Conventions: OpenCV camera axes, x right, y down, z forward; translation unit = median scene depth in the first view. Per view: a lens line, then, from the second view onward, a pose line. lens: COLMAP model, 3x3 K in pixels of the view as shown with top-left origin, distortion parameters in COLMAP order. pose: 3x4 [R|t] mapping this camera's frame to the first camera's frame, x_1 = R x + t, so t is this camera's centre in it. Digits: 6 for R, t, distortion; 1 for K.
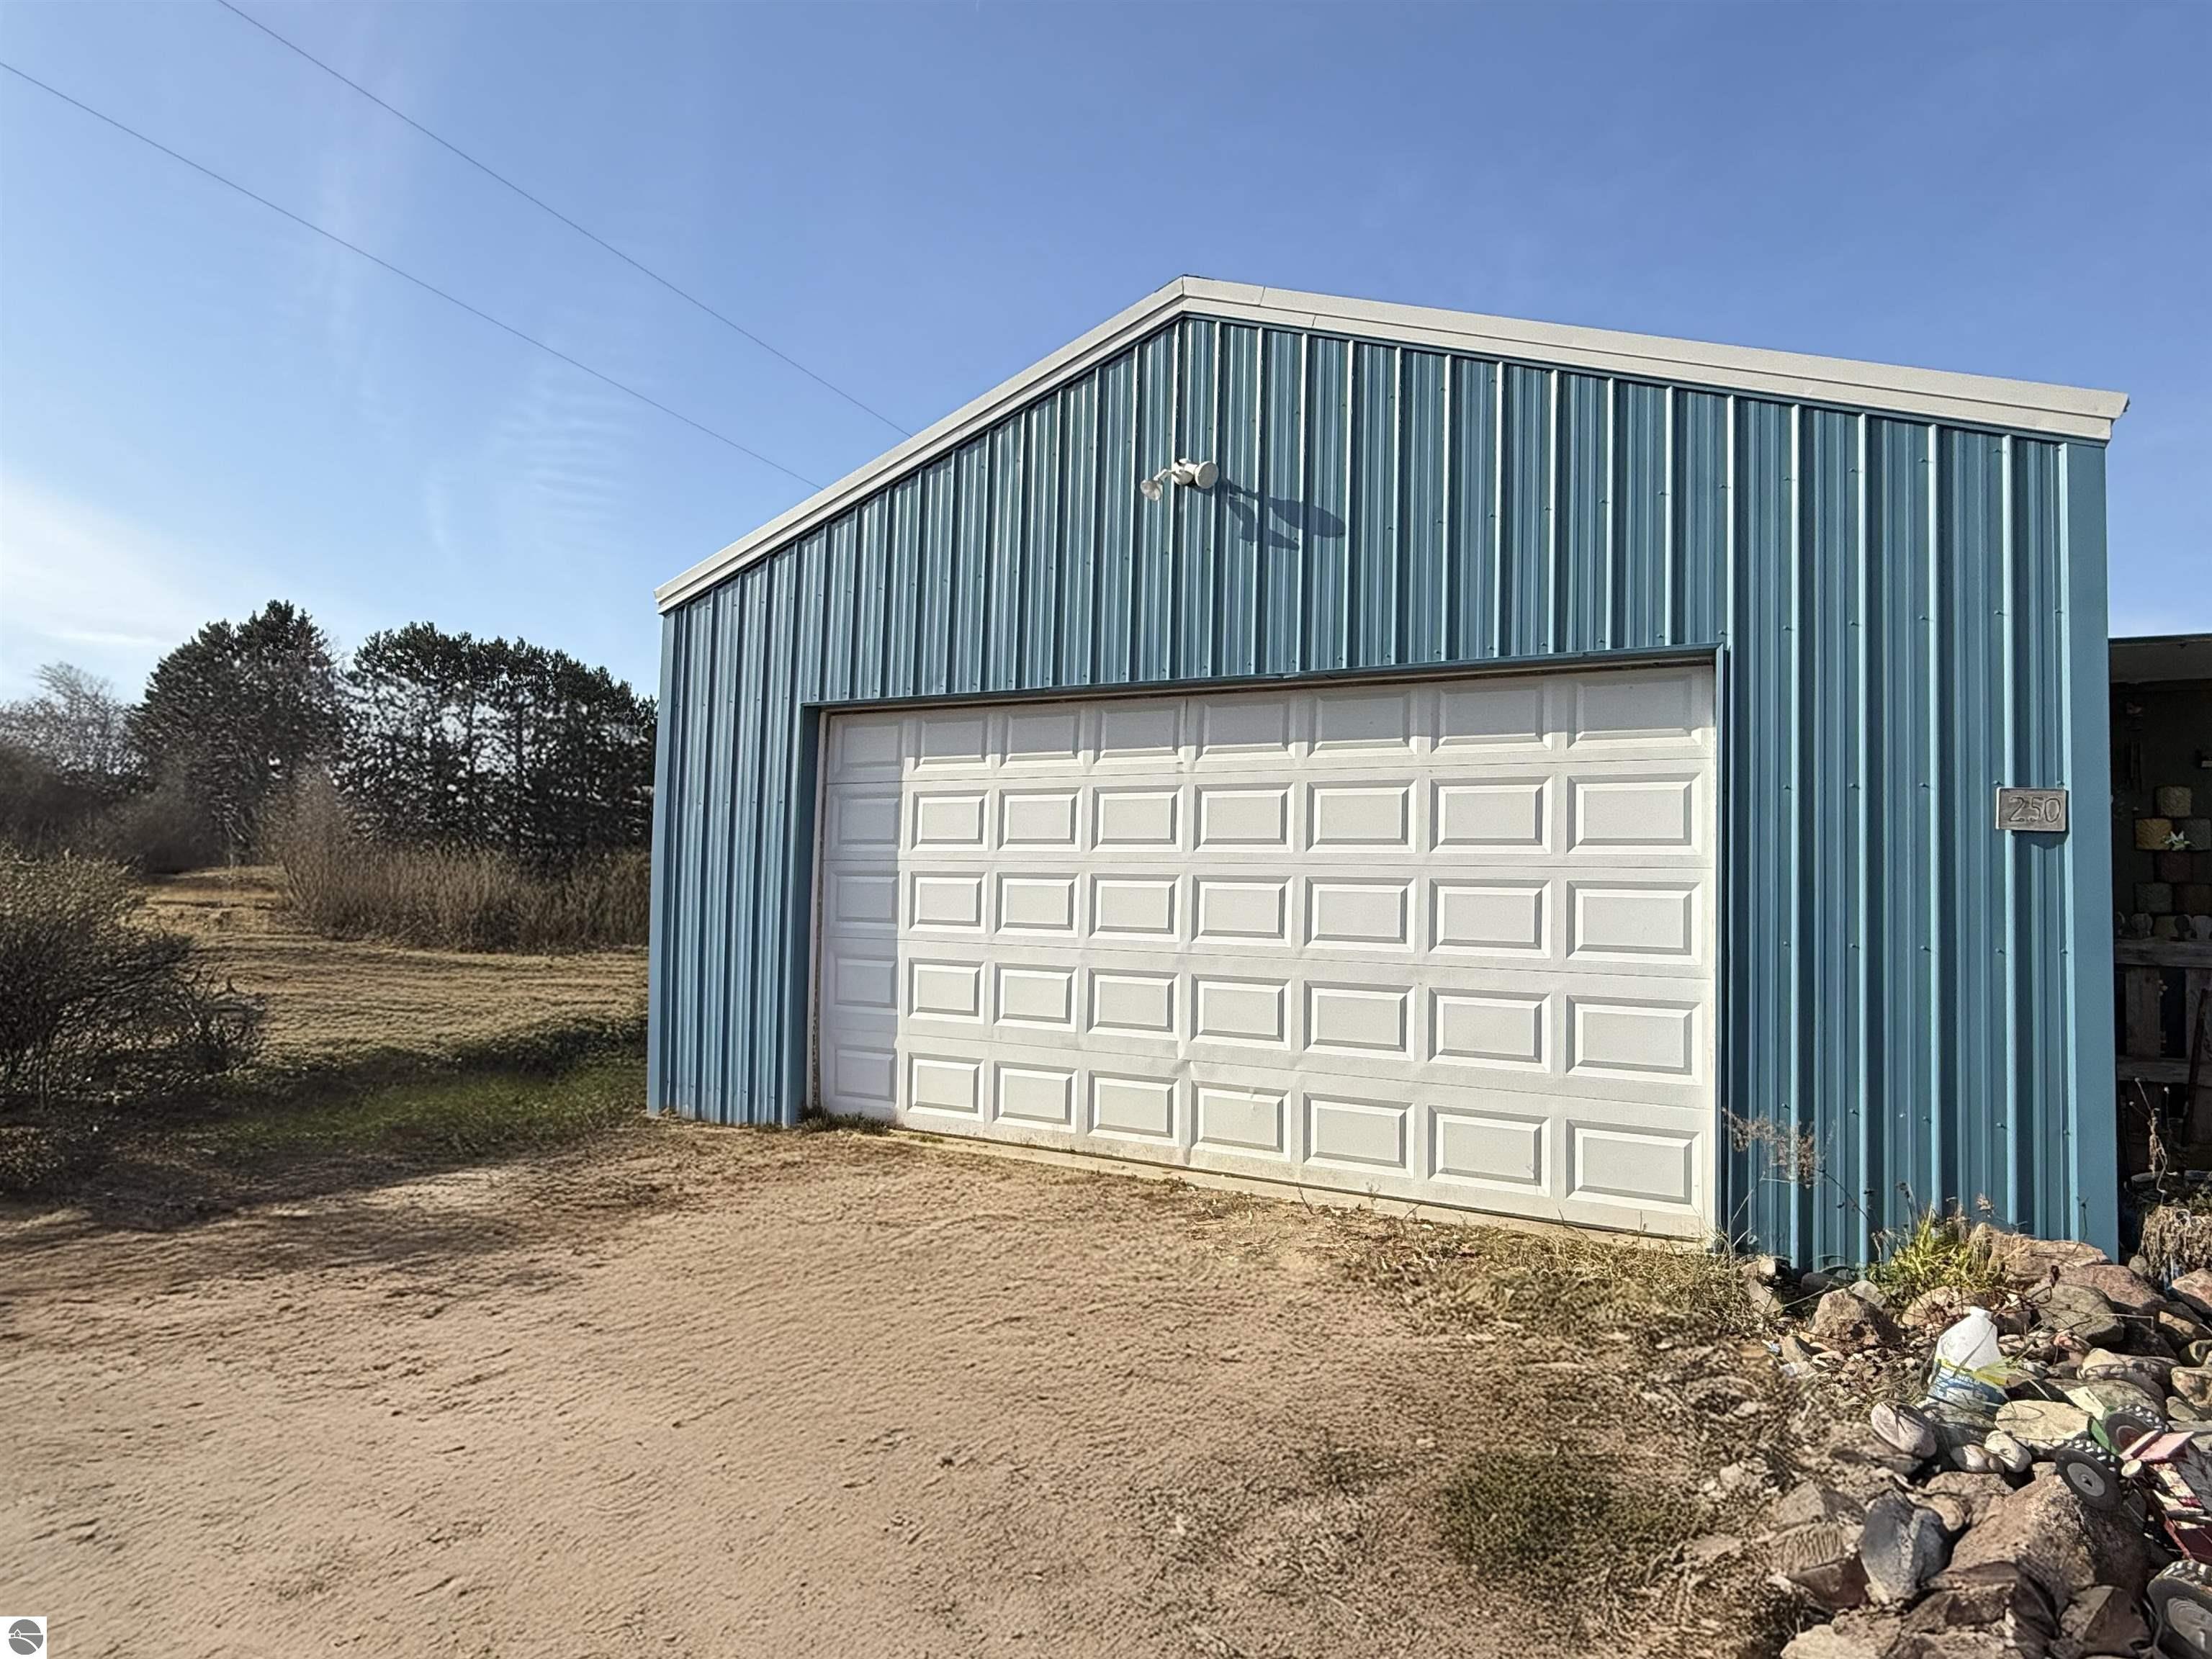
lens RADIAL K [[1292.8, 0, 1106.0], [0, 1292.8, 829.5], [0, 0, 1]] dist [-0.003158, 0.000901]
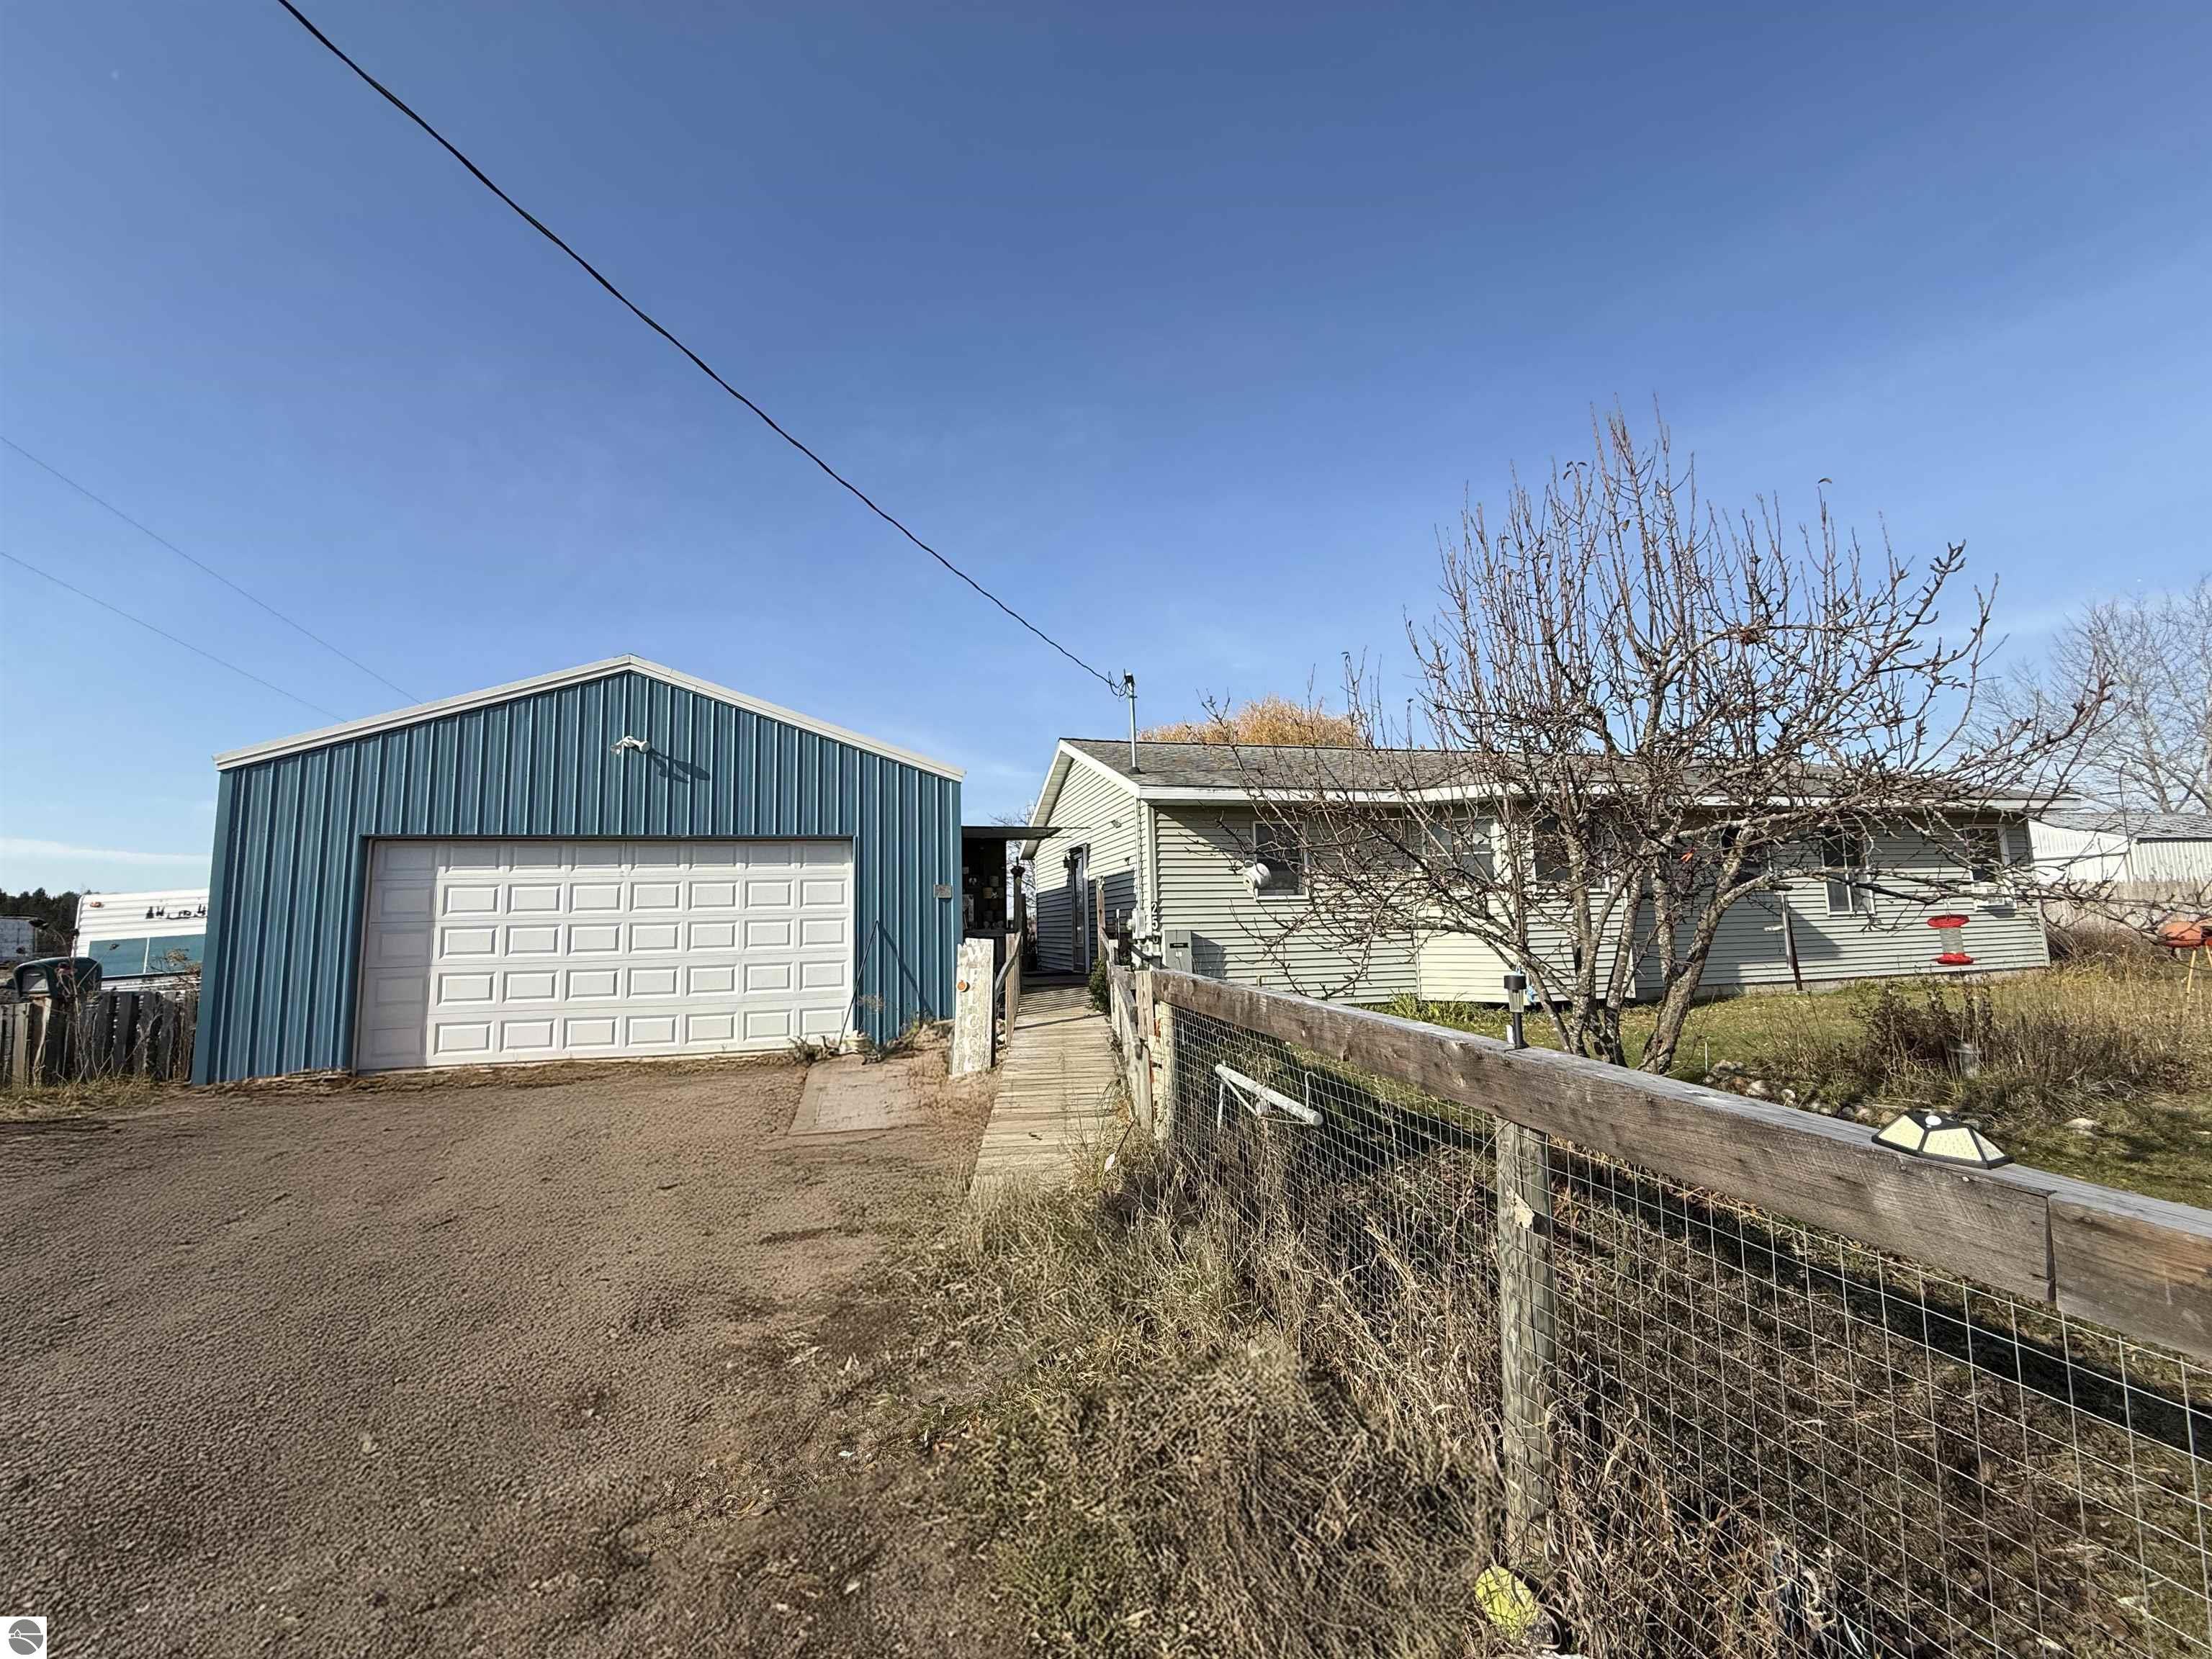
lens RADIAL K [[876.5, 0, 1104.2], [0, 876.5, 826.4], [0, 0, 1]] dist [0.000457, -0.000251]
pose [[0.682167, 0.053044, 0.729270, -0.490288], [0.022908, 0.995325, -0.093825, 0.030565], [-0.730838, 0.080710, 0.677763, -0.631487]]
